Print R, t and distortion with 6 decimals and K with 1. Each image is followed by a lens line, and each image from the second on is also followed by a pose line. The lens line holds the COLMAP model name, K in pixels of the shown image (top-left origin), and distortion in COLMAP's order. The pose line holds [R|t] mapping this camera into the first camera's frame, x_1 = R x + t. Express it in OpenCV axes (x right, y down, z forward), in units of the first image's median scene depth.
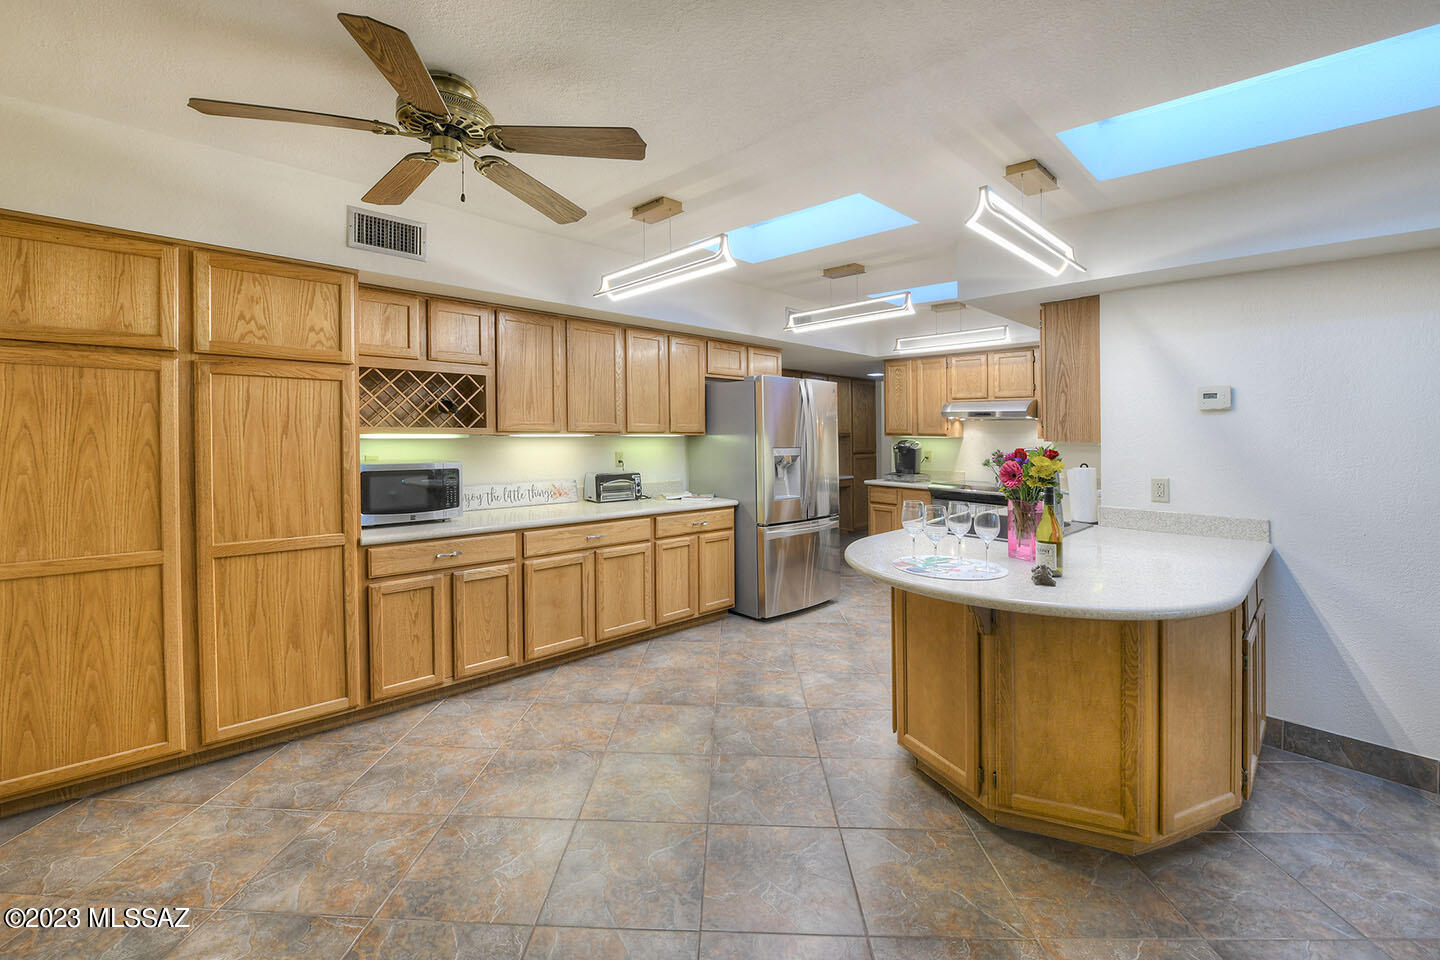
lens RADIAL K [[582.1, 0, 718.9], [0, 582.1, 429.4], [0, 0, 1]] dist [-0.012731, -0.001477]
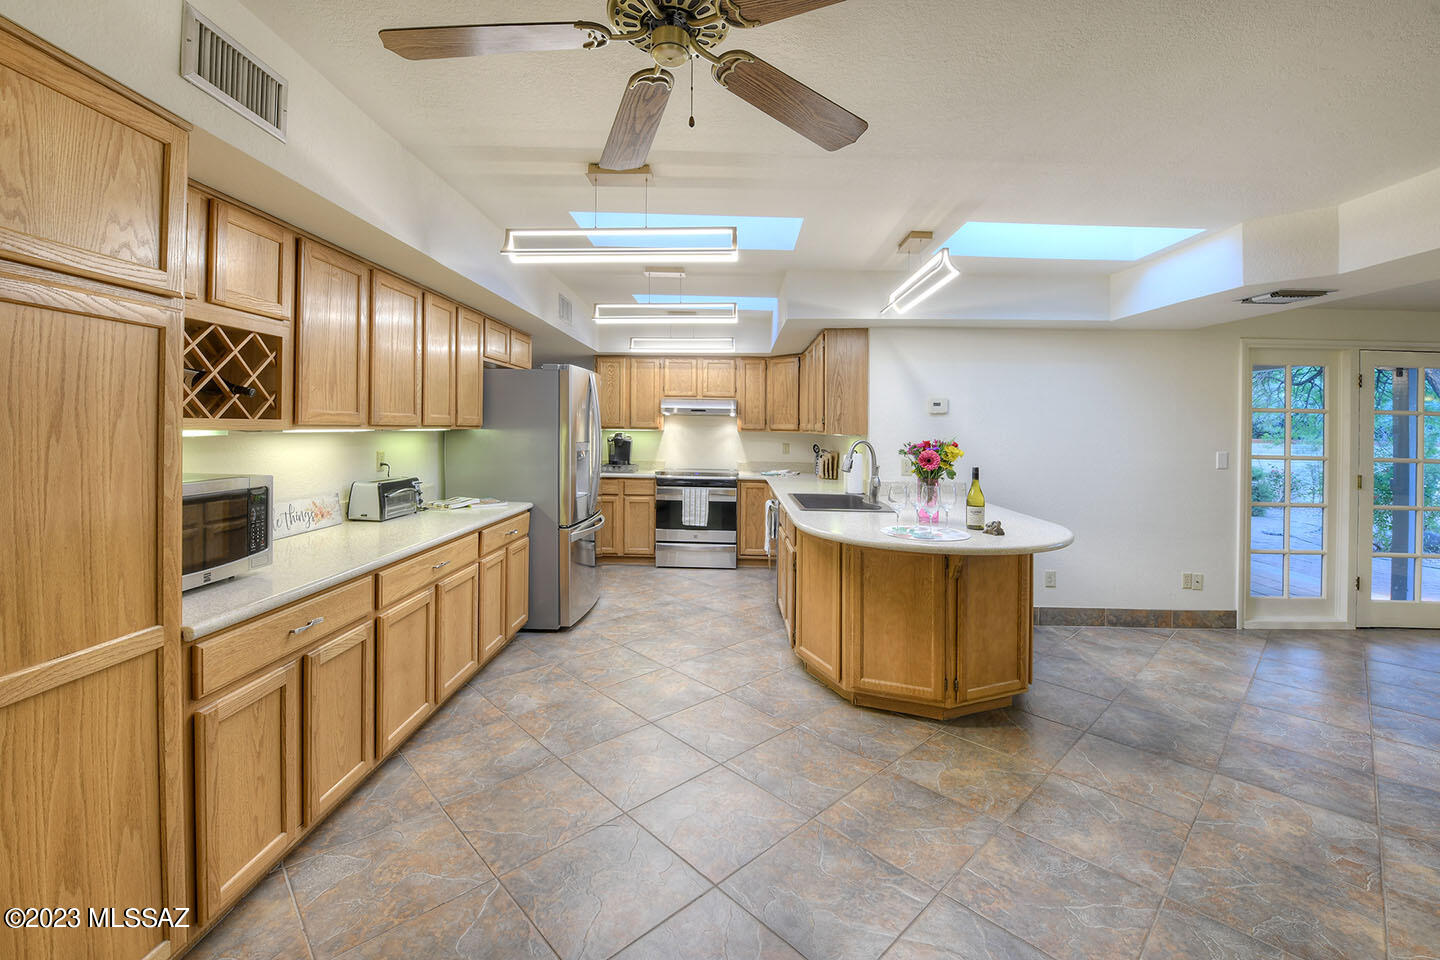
lens RADIAL K [[582.1, 0, 679.4], [0, 582.1, 414.0], [0, 0, 1]] dist [-0.012731, -0.001477]
pose [[0.732677, 0.015938, 0.680390, -0.548061], [-0.008886, 0.999865, -0.013853, -0.003863], [-0.680518, 0.004104, 0.732719, 0.258347]]
